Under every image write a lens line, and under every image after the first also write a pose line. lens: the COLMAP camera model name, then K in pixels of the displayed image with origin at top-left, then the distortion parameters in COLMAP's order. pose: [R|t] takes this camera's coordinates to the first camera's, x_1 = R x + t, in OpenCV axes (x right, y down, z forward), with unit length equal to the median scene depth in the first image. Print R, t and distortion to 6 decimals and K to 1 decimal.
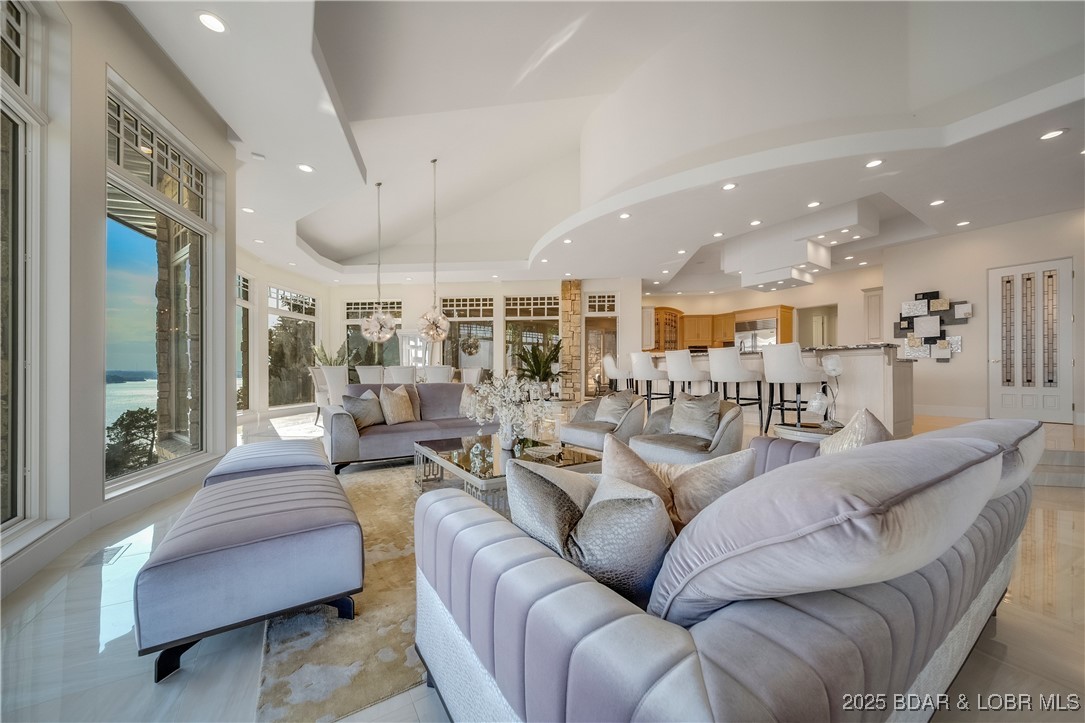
lens RADIAL K [[386.6, 0, 535.9], [0, 386.6, 369.1], [0, 0, 1]] dist [0.000410, -0.000663]
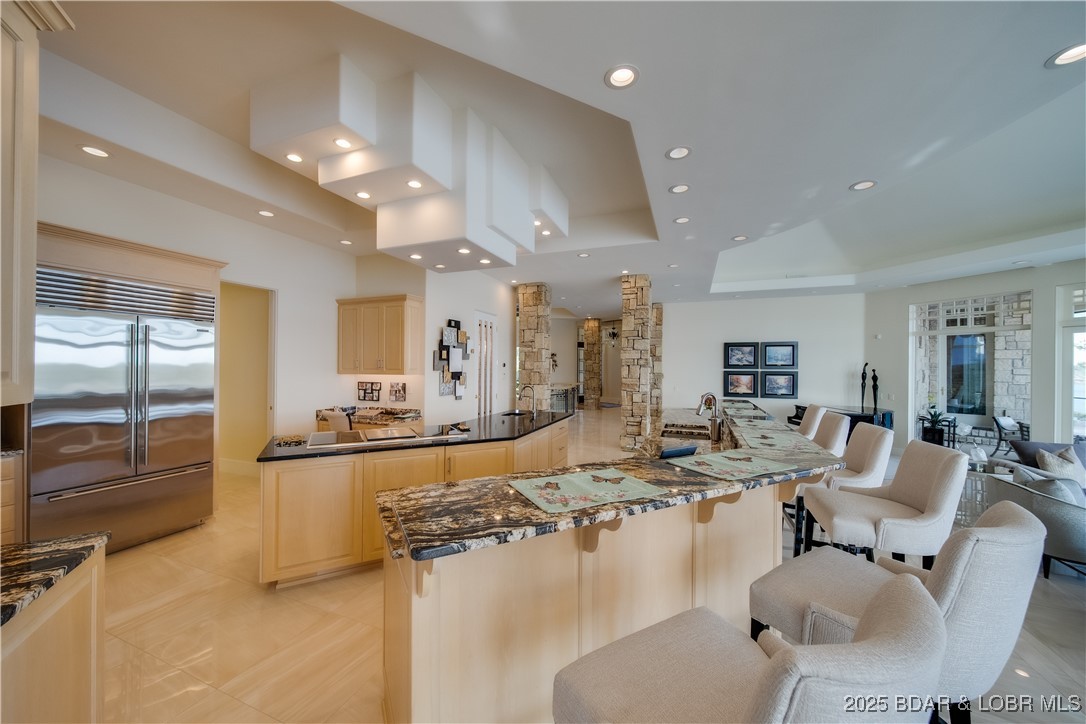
lens RADIAL K [[387.0, 0, 554.0], [0, 387.0, 365.9], [0, 0, 1]] dist [0.000410, -0.000663]
pose [[-0.589076, 0.011721, 0.807993, 0.172371], [-0.002332, 0.999866, -0.016204, -0.081123], [-0.808075, -0.011430, -0.588969, 1.327213]]
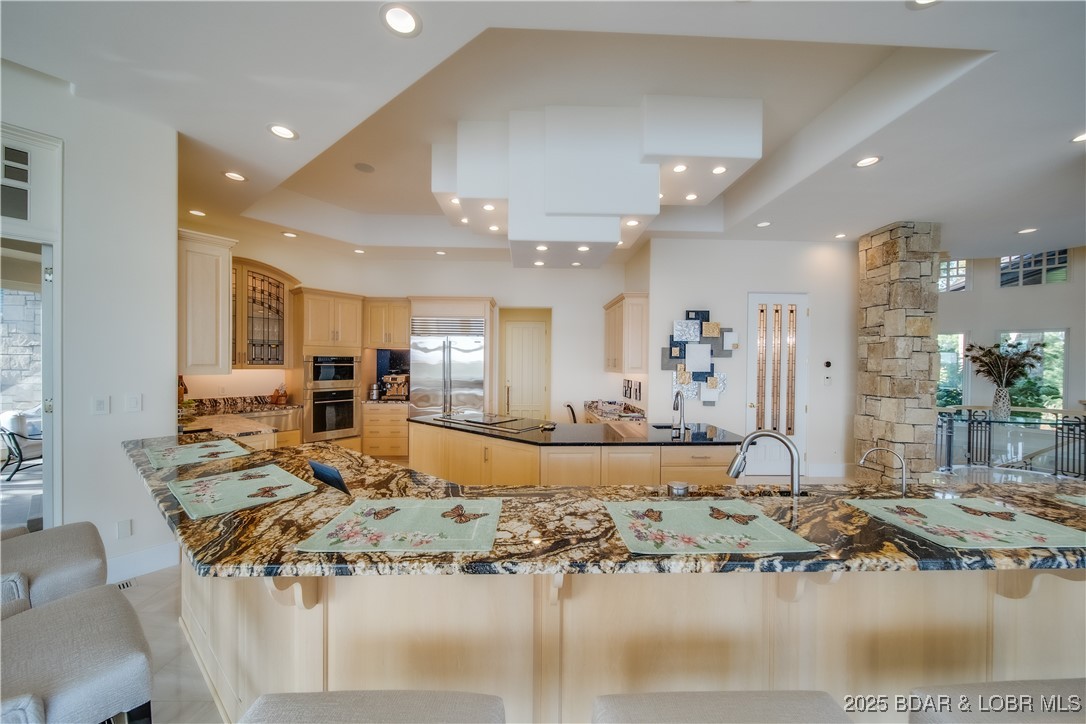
lens RADIAL K [[387.0, 0, 549.3], [0, 387.0, 361.3], [0, 0, 1]] dist [0.000410, -0.000663]
pose [[0.508821, 0.010130, 0.860812, 0.238191], [-0.019540, 0.999809, -0.000215, -0.096248], [-0.860650, -0.016711, 0.508922, 0.864287]]
